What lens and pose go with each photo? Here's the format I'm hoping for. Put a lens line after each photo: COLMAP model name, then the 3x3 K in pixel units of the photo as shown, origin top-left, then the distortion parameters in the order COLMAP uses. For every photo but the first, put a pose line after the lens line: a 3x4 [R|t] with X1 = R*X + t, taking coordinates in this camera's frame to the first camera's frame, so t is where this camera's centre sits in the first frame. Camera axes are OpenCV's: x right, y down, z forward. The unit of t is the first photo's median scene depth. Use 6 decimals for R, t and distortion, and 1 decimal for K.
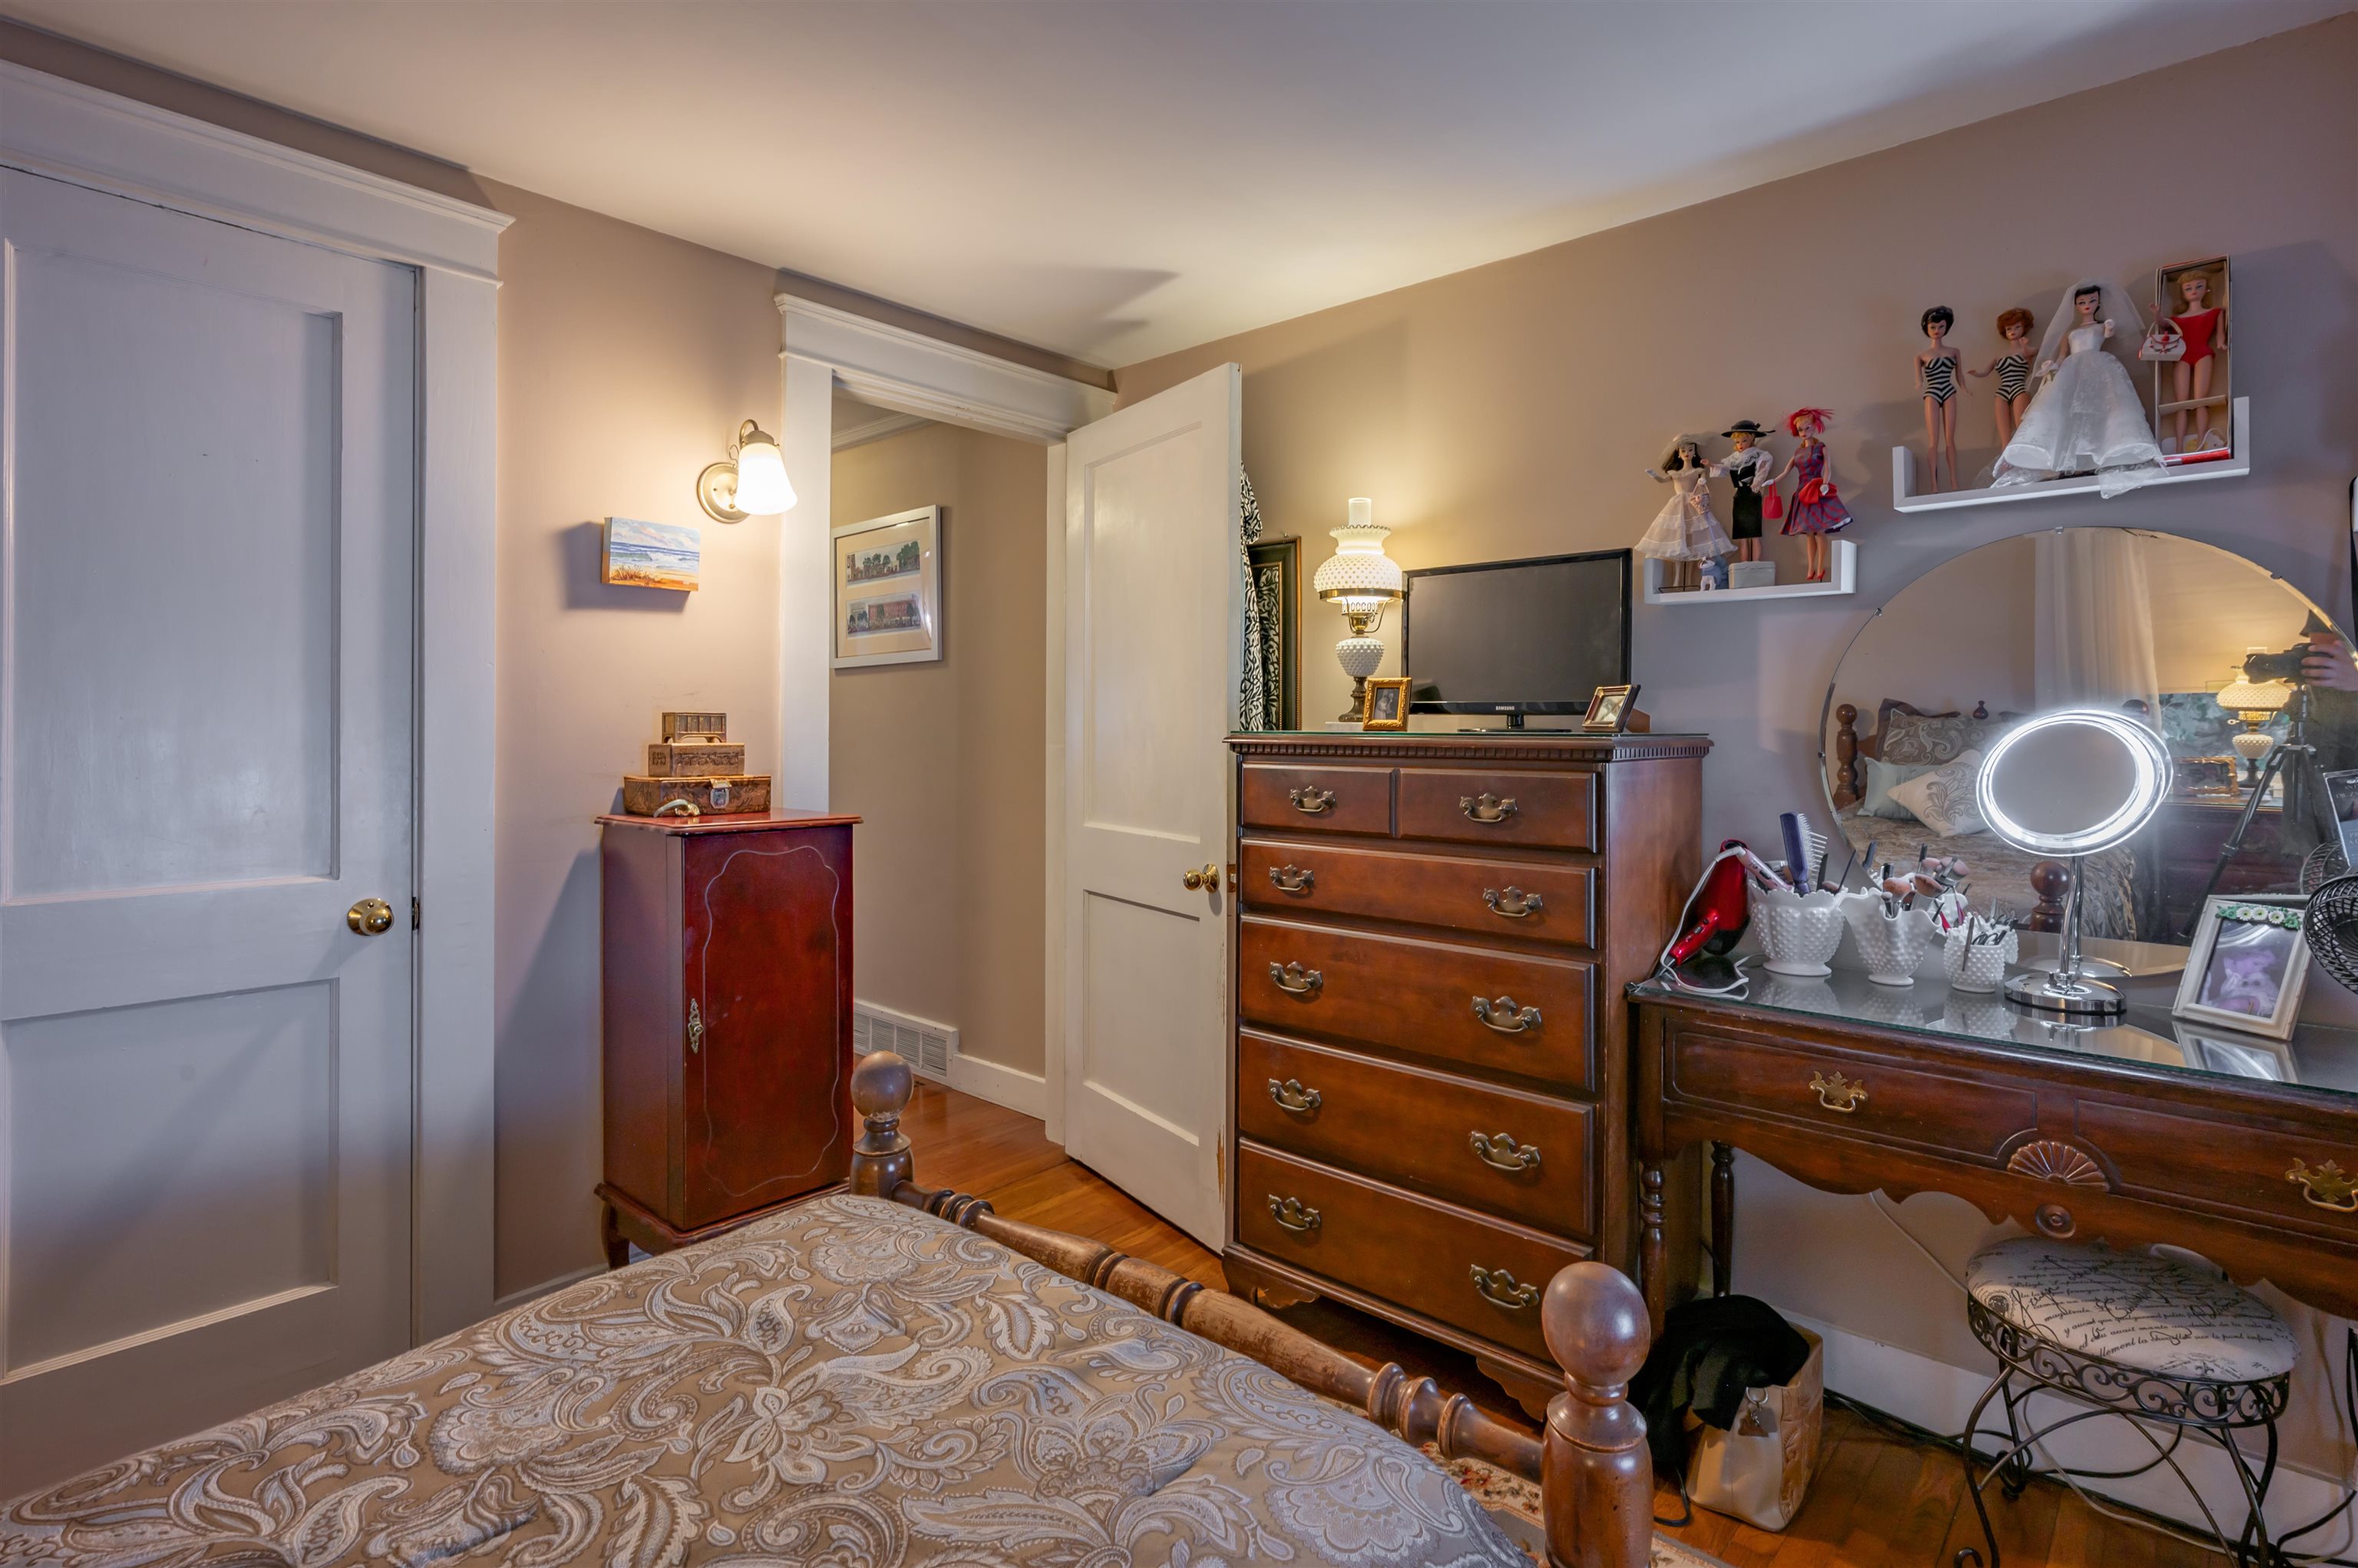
lens RADIAL K [[1151.3, 0, 1164.5], [0, 1151.3, 735.5], [0, 0, 1]] dist [-0.001831, 0.001240]
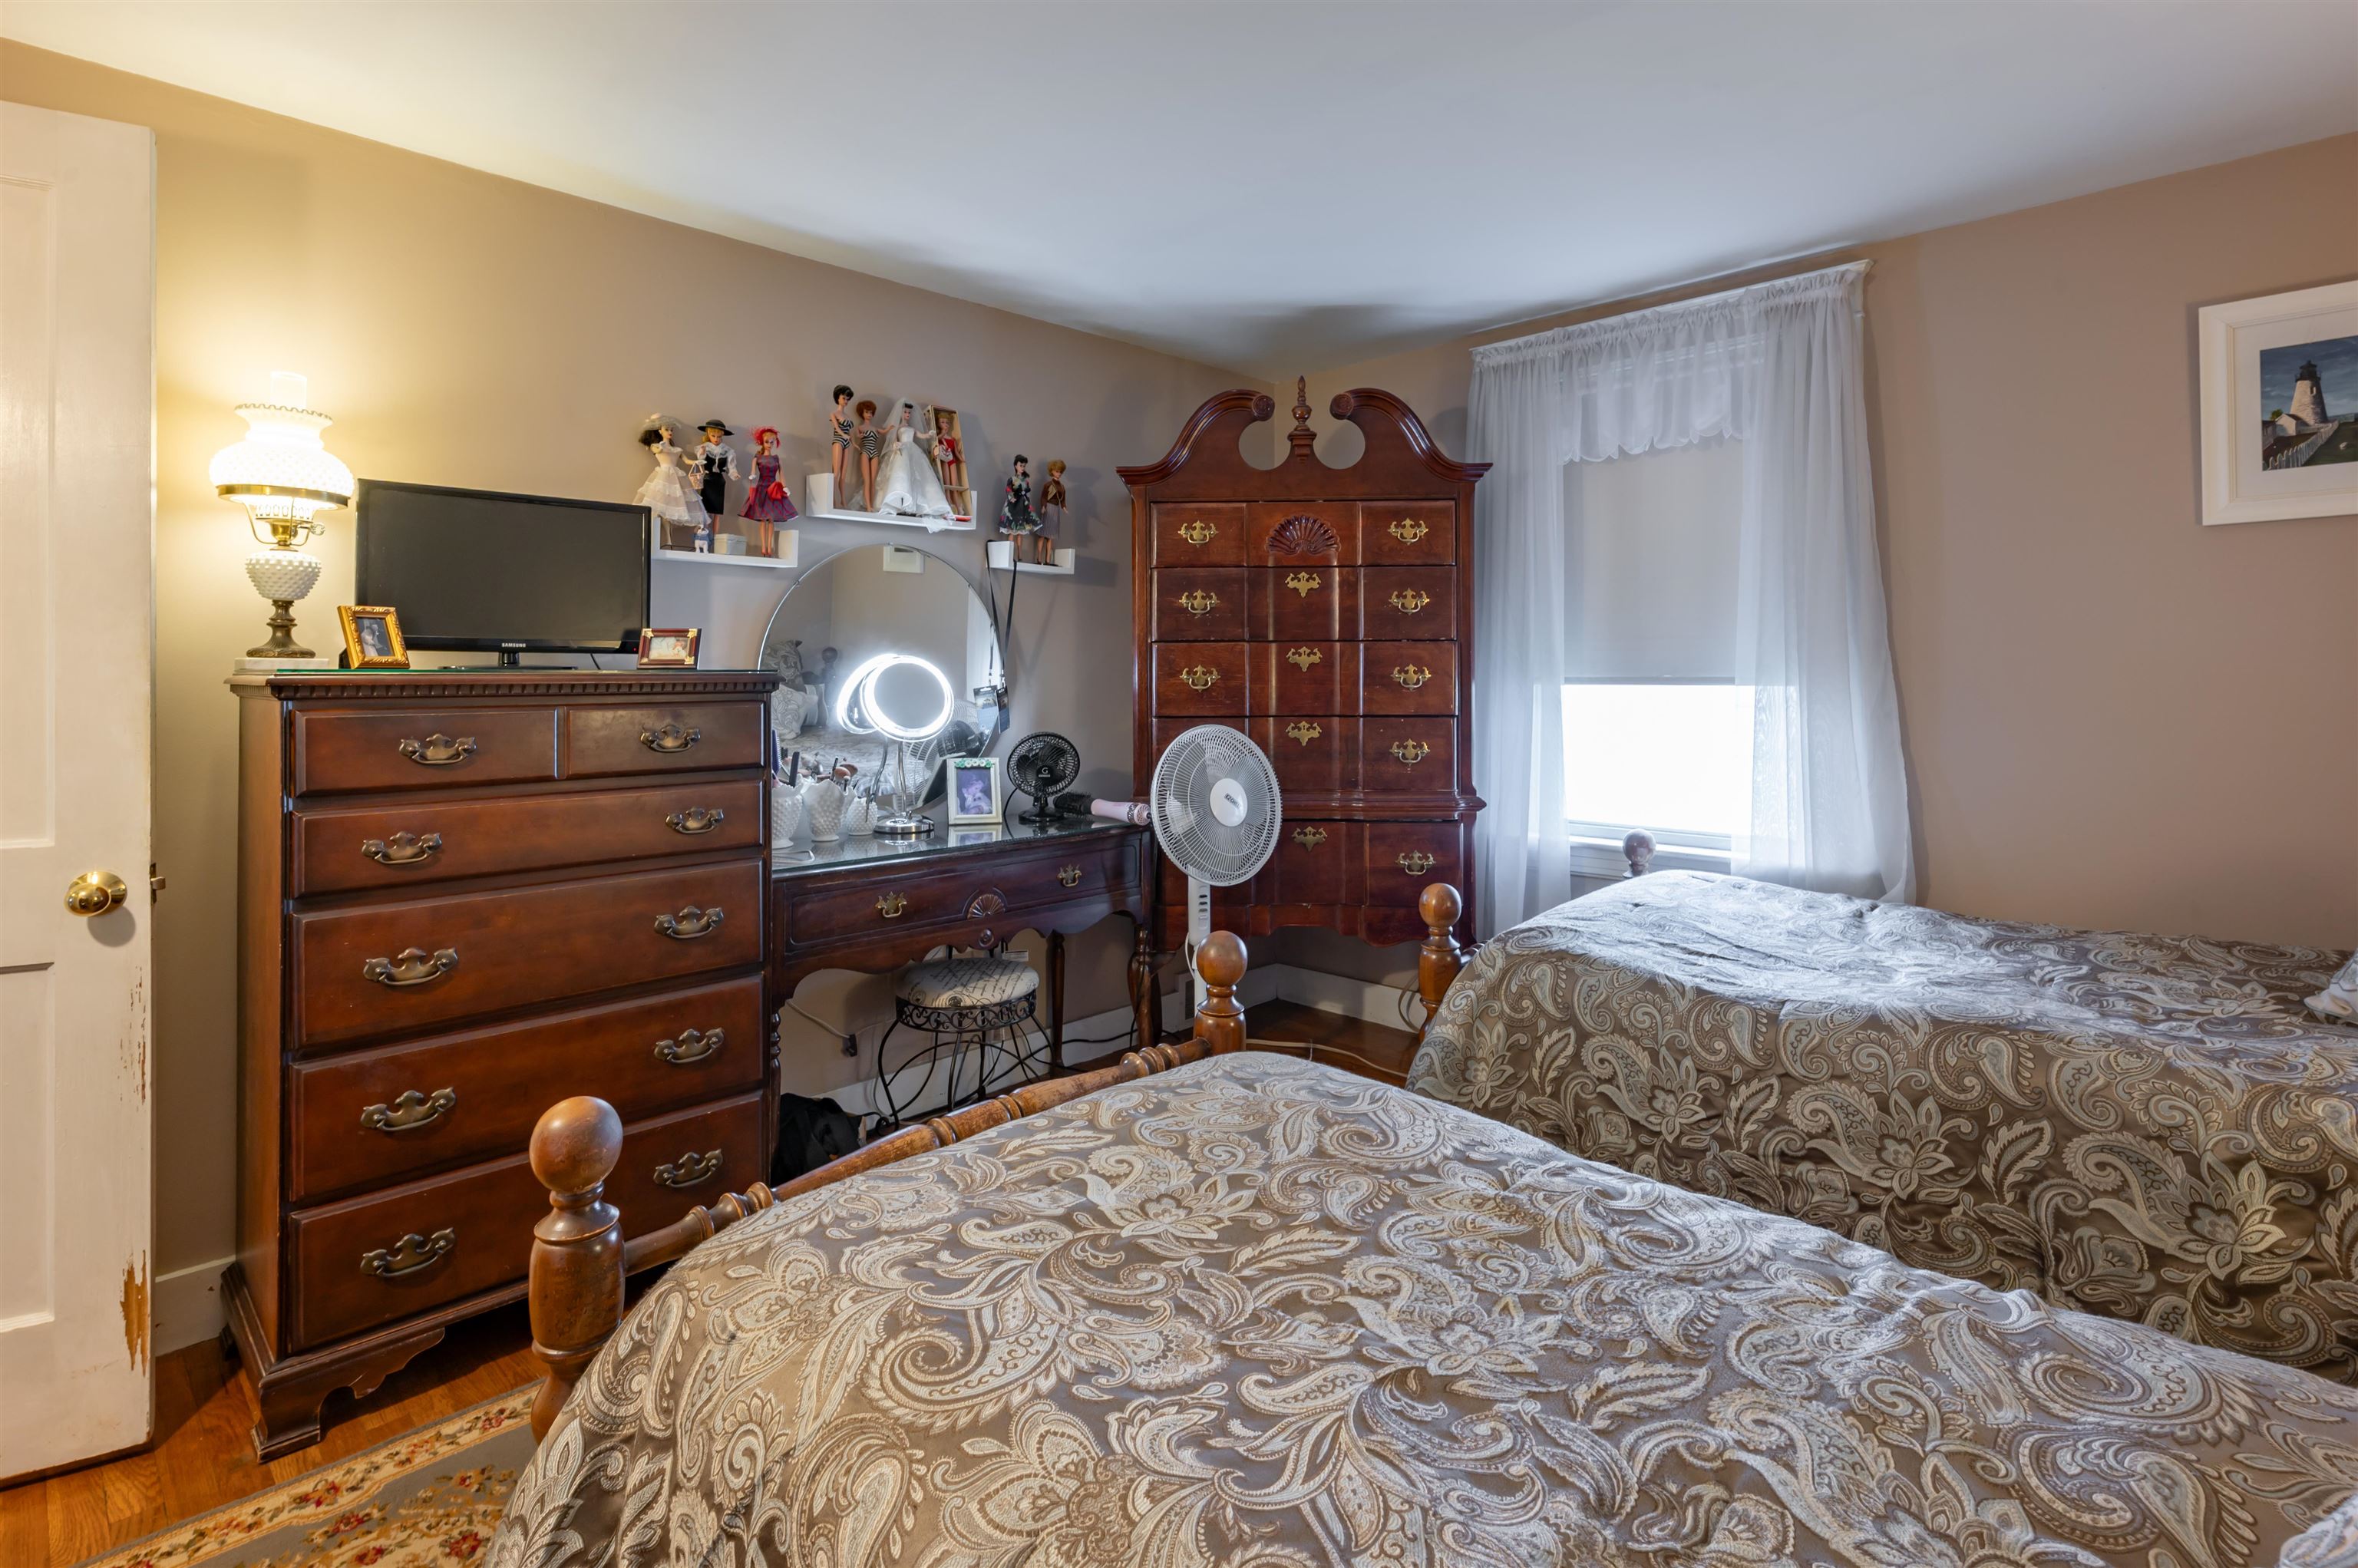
lens RADIAL K [[1140.7, 0, 1202.1], [0, 1140.7, 648.9], [0, 0, 1]] dist [-0.005258, -0.000352]
pose [[0.048923, 0.015271, 0.998686, -0.718311], [0.010253, 0.999823, -0.015791, 0.001093], [-0.998750, 0.011012, 0.048758, 0.415930]]
